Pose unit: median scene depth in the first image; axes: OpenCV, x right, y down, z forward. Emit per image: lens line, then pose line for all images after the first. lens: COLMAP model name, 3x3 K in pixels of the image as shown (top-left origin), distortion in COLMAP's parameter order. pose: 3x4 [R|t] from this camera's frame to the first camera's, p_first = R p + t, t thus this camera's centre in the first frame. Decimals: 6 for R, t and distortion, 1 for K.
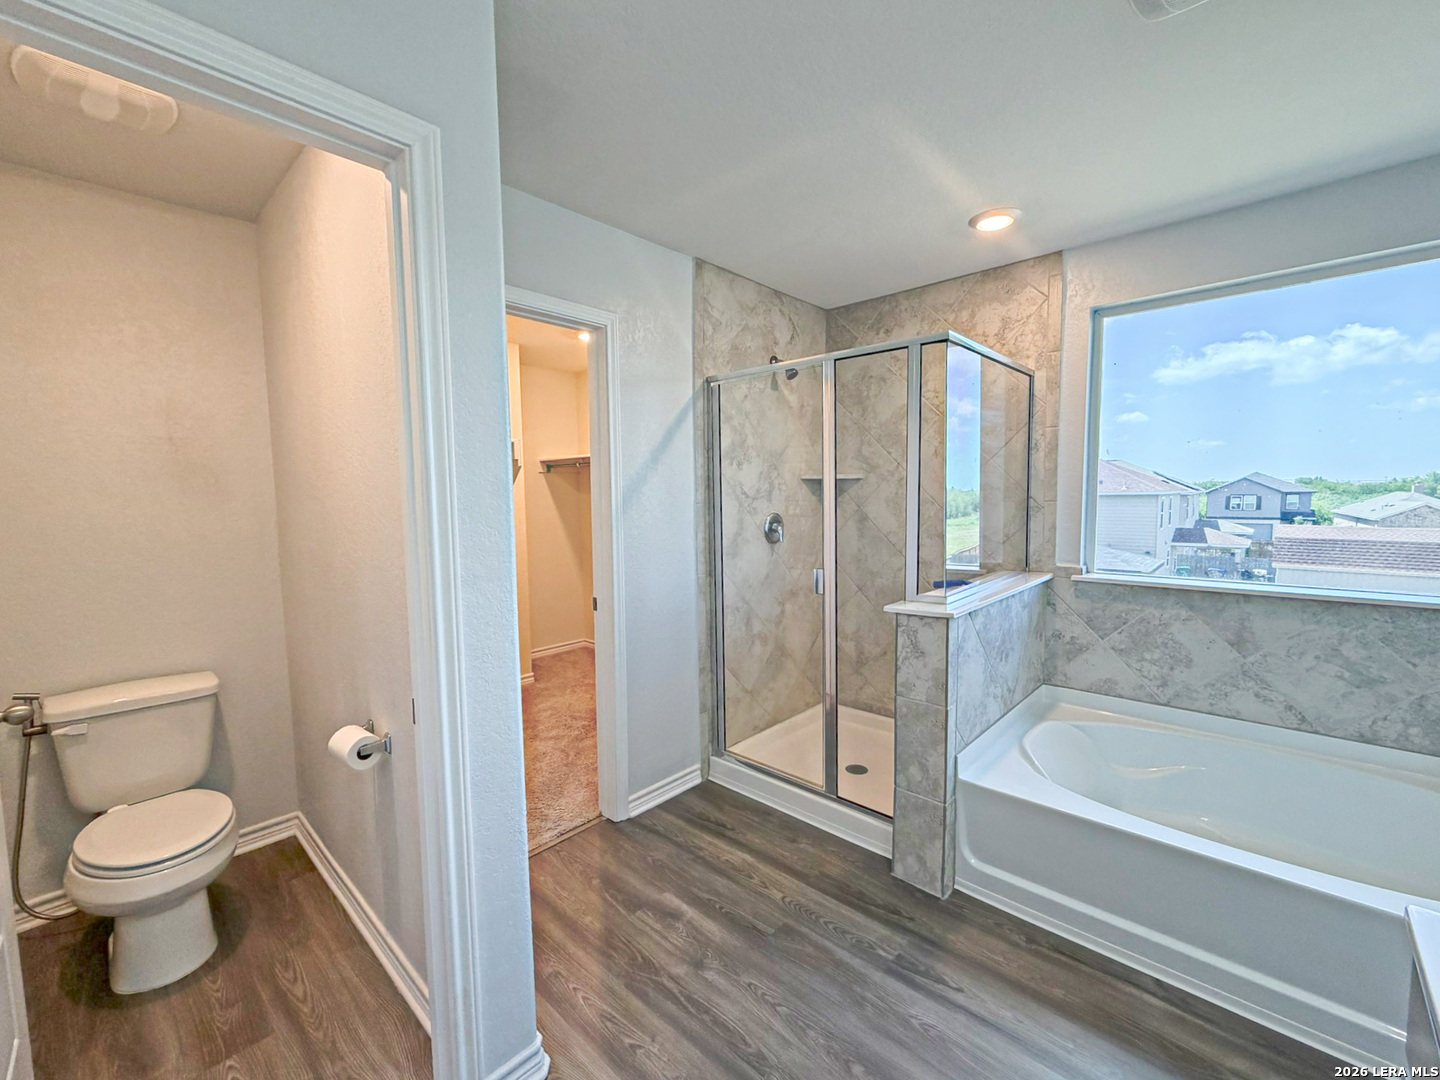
lens RADIAL K [[578.0, 0, 725.1], [0, 578.0, 540.4], [0, 0, 1]] dist [-0.002187, 0.000481]
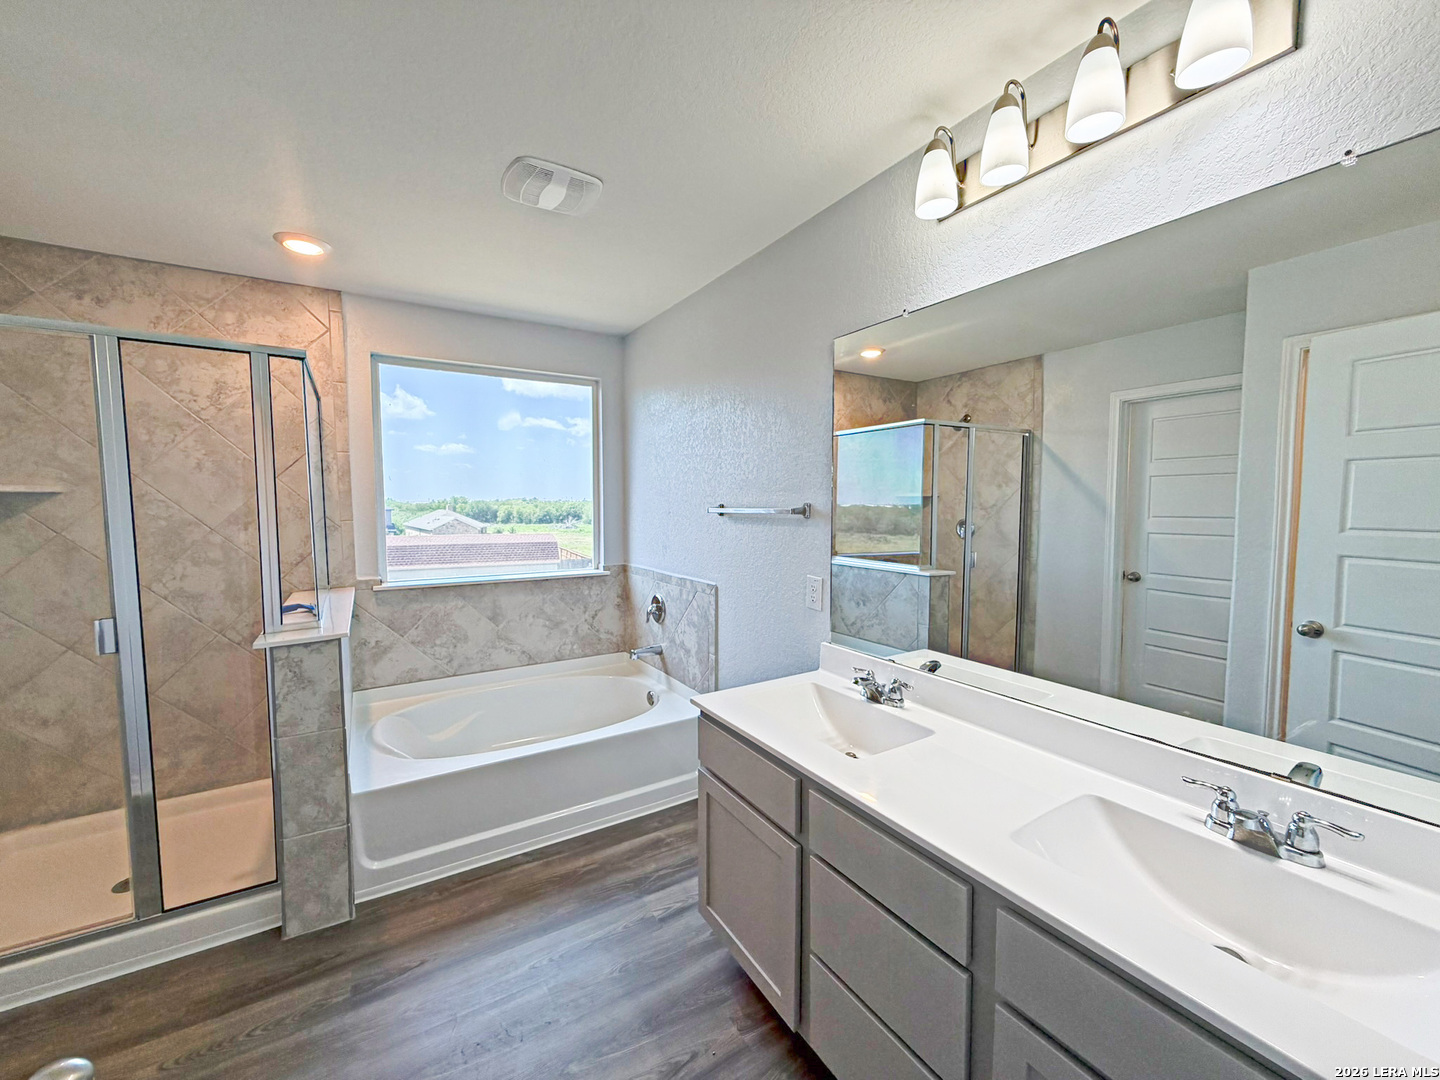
lens RADIAL K [[578.0, 0, 674.2], [0, 578.0, 542.3], [0, 0, 1]] dist [-0.002187, 0.000481]
pose [[0.322380, -0.050629, 0.945255, -0.313200], [0.075647, 0.996753, 0.027588, -0.013816], [-0.943583, 0.062612, 0.325163, 0.094399]]
